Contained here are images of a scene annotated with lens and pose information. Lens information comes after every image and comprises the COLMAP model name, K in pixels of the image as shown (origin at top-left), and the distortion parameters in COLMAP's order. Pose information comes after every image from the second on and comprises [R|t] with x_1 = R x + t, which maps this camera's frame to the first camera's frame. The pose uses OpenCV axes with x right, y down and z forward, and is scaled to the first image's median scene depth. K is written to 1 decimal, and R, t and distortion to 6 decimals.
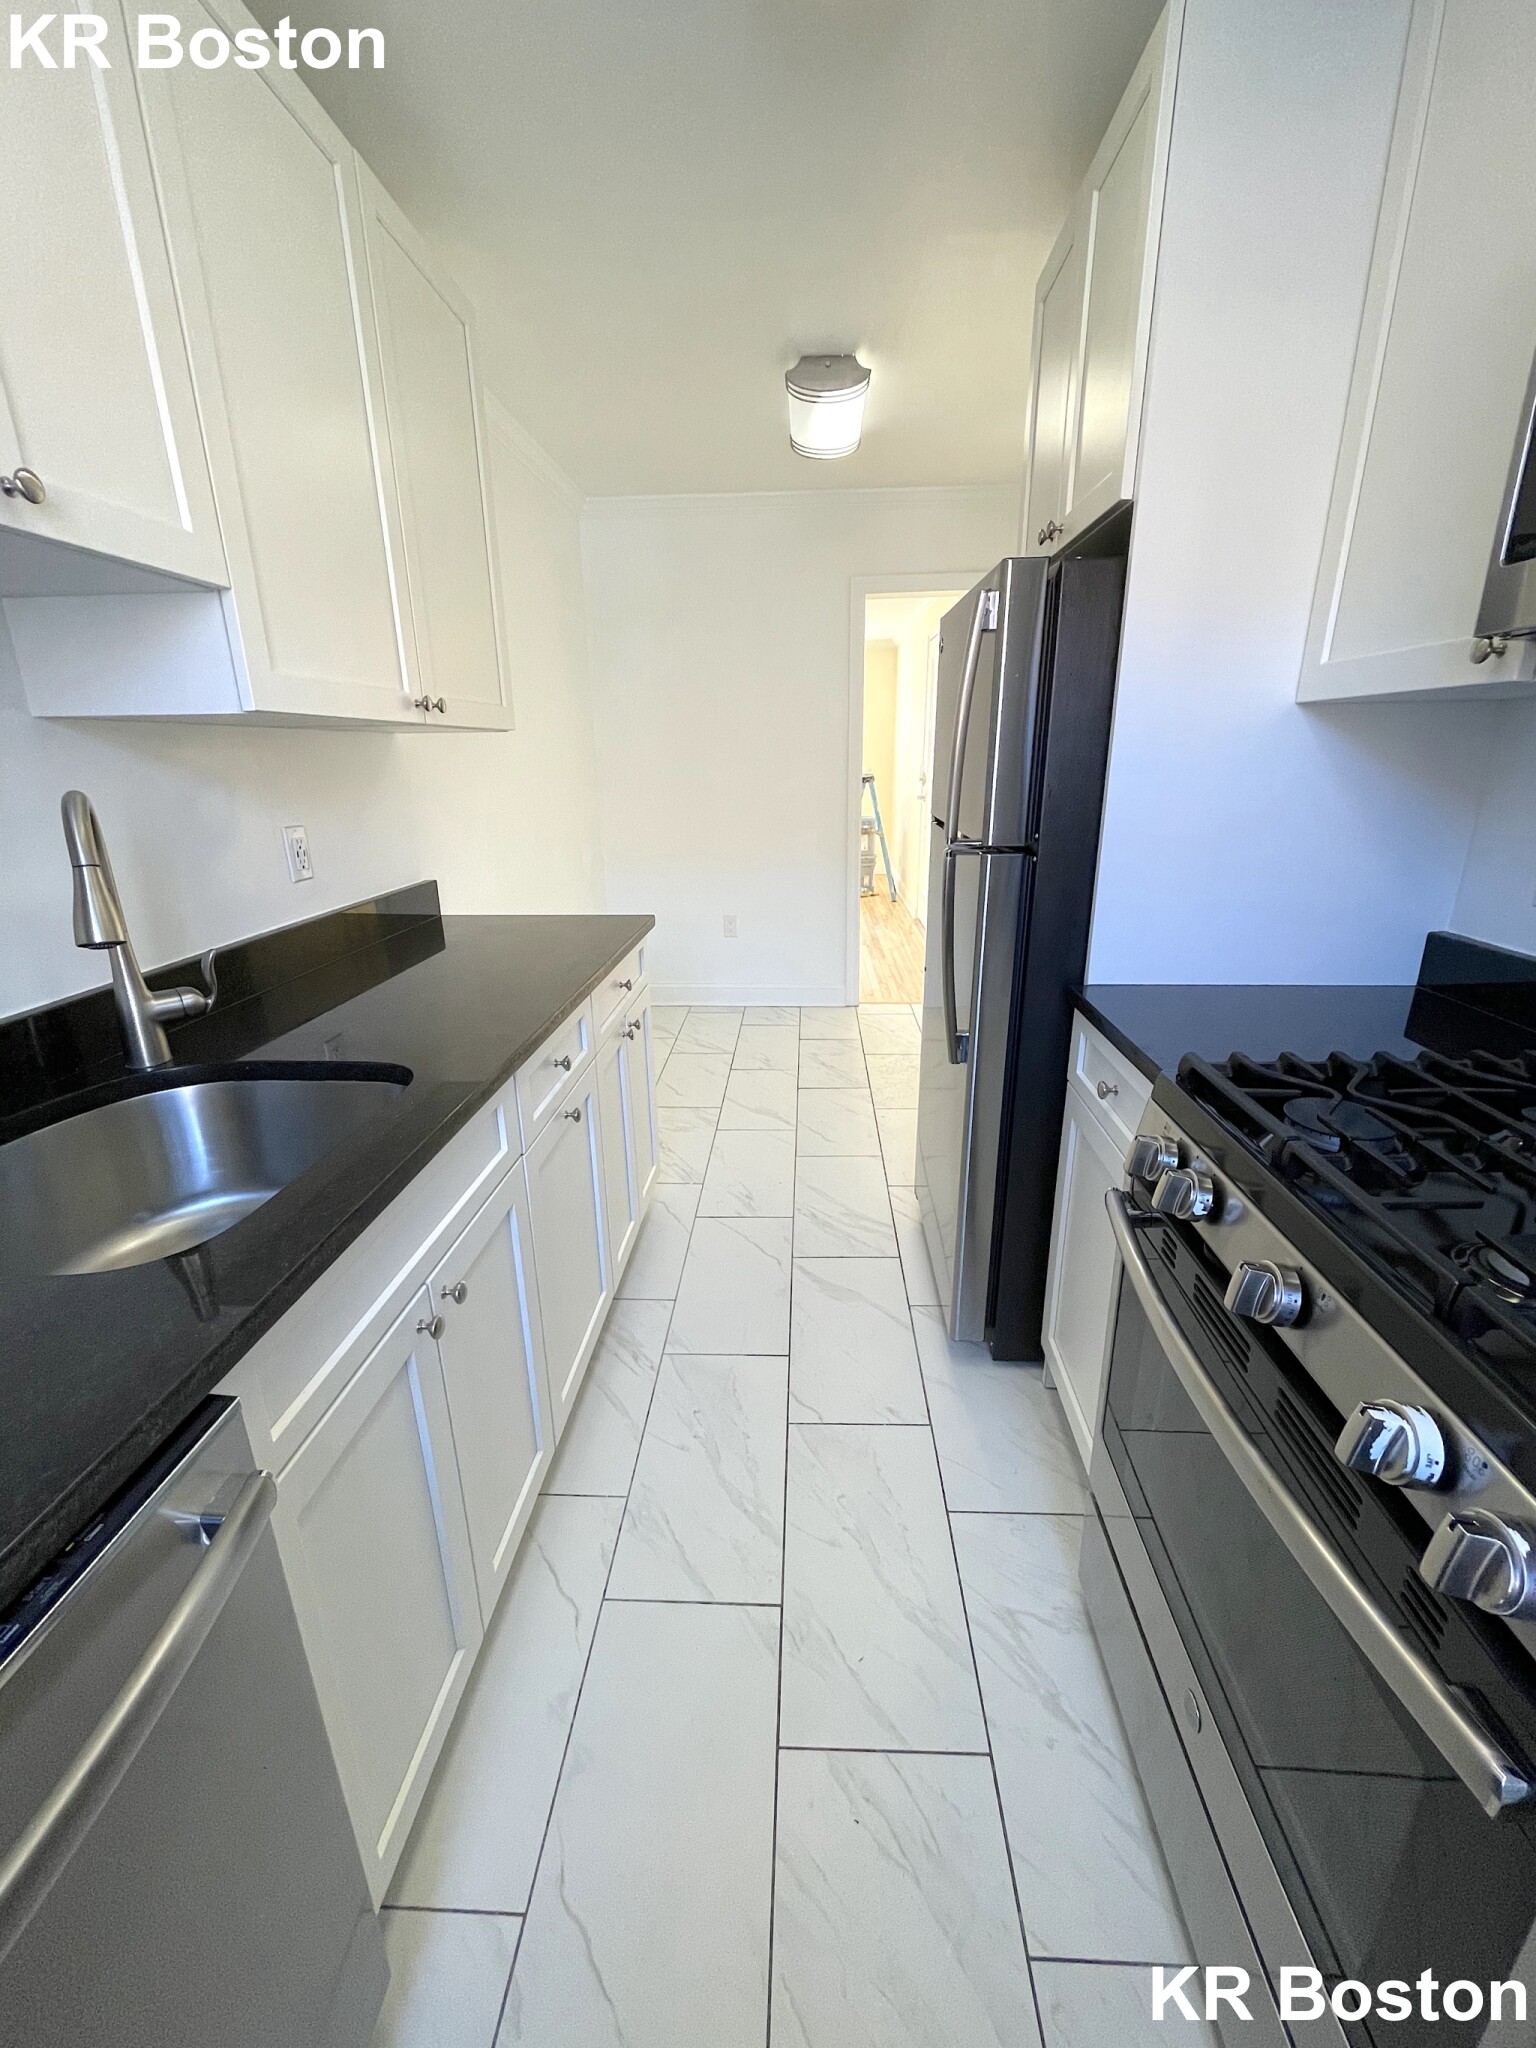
lens RADIAL K [[826.2, 0, 773.3], [0, 826.2, 1018.3], [0, 0, 1]] dist [0.000982, -0.000054]
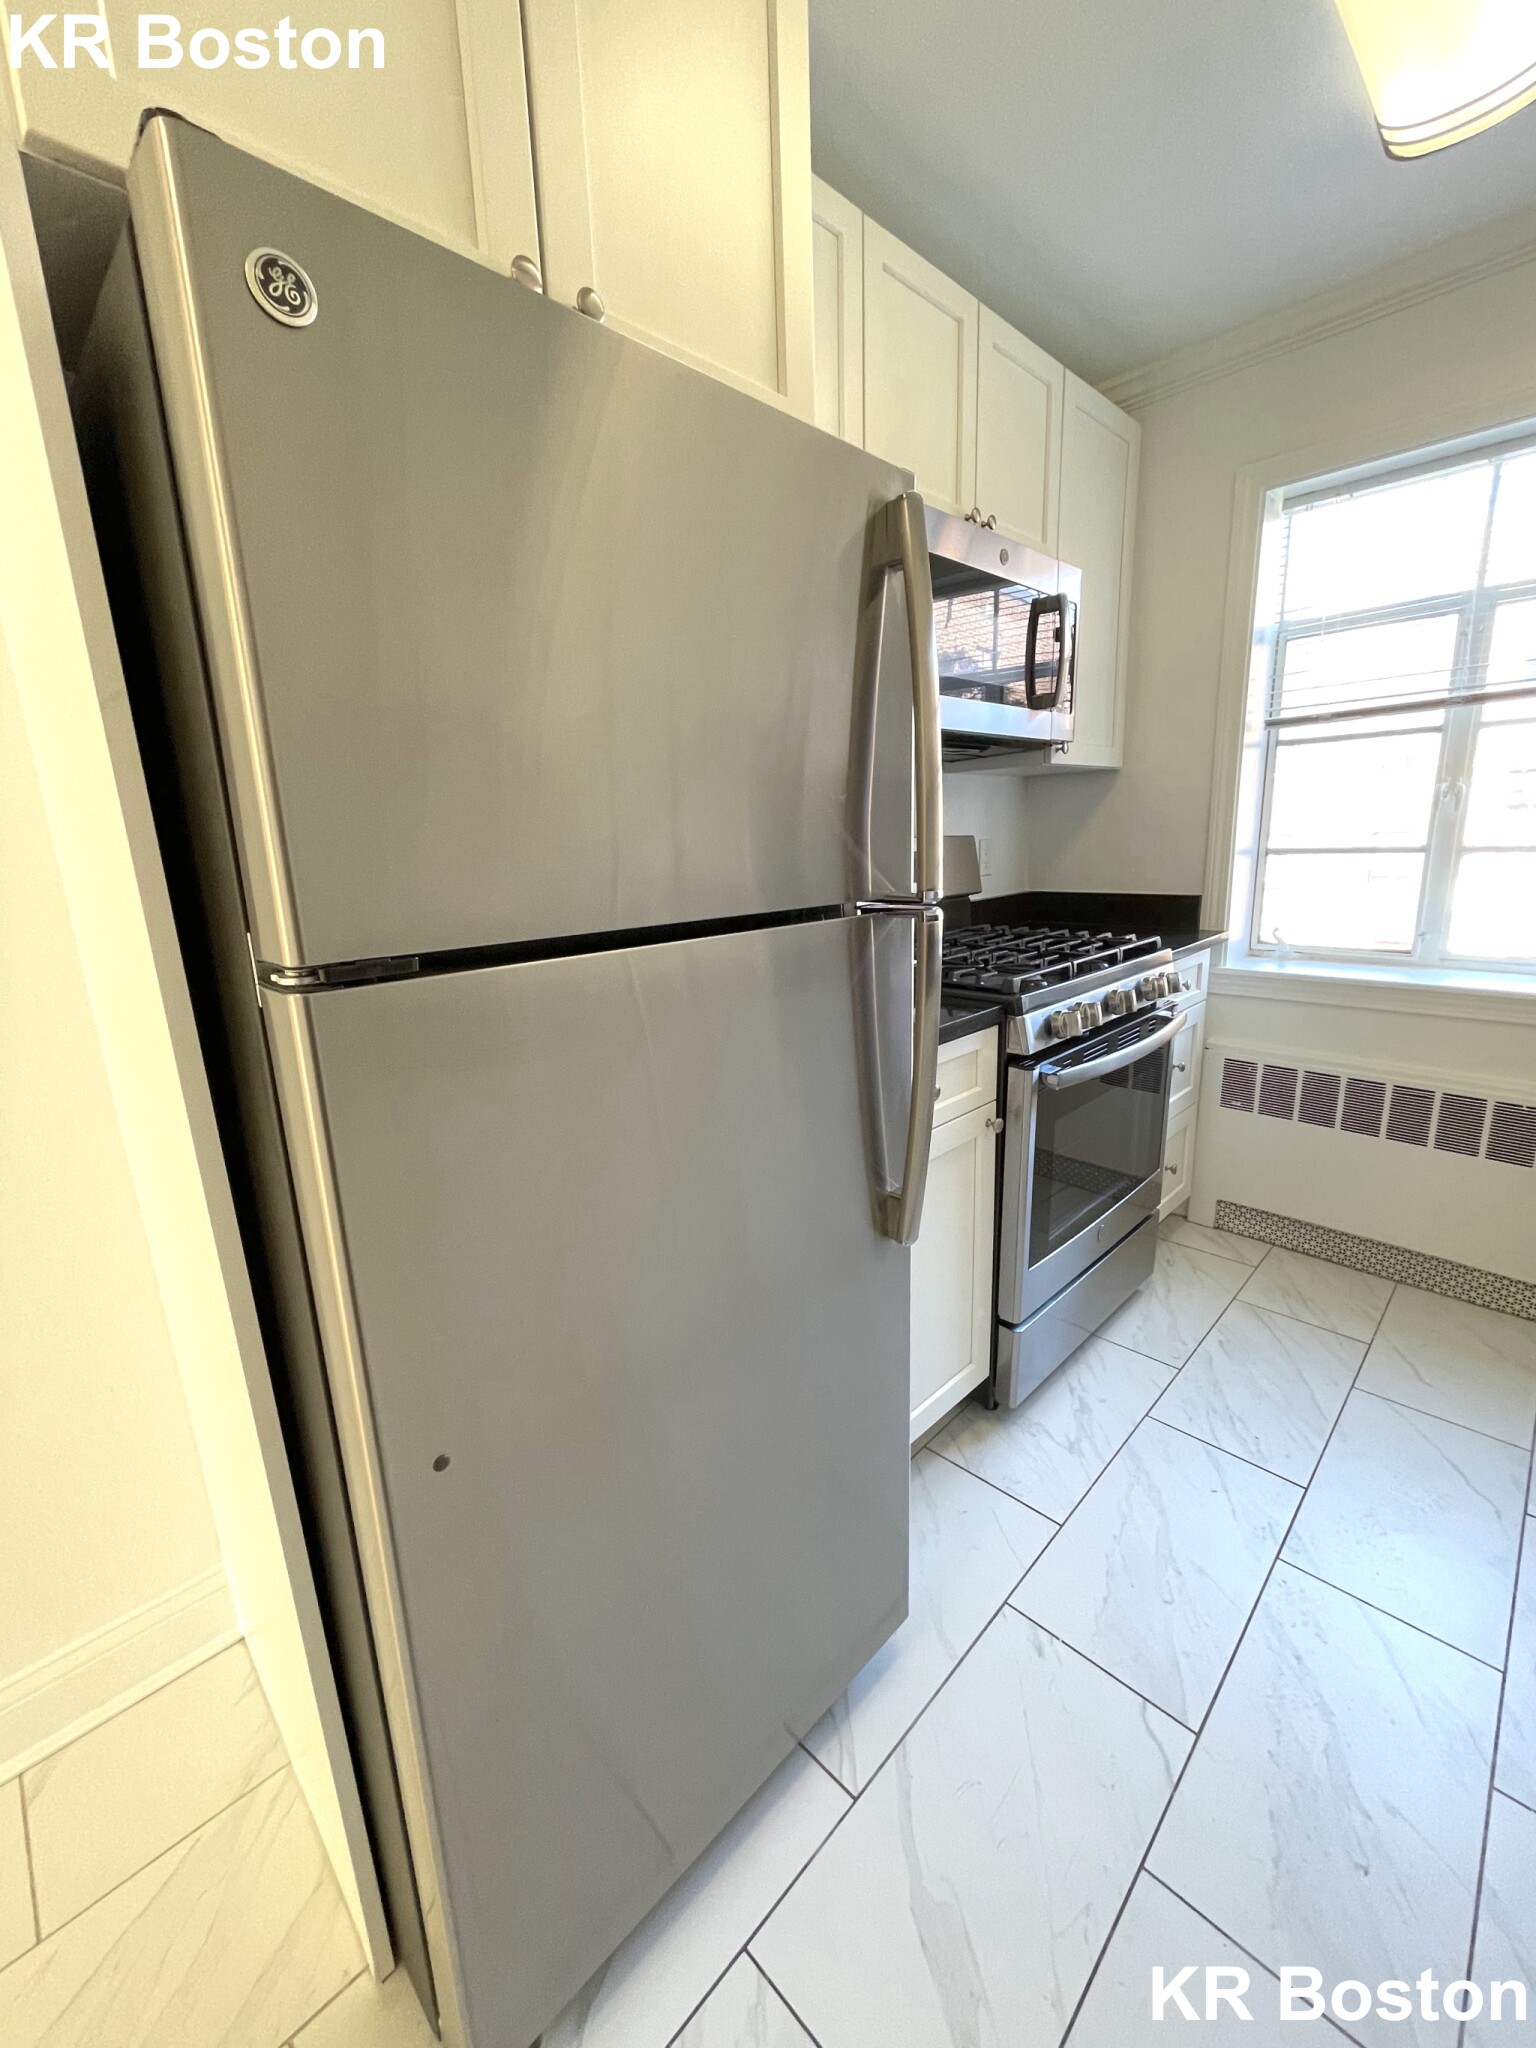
lens RADIAL K [[826.2, 0, 768.2], [0, 826.2, 1018.9], [0, 0, 1]] dist [0.000982, -0.000054]
pose [[-0.736184, -0.120756, 0.665921, -0.134123], [0.242343, 0.871671, 0.425980, -0.503751], [-0.631904, 0.474981, -0.612446, 1.762767]]
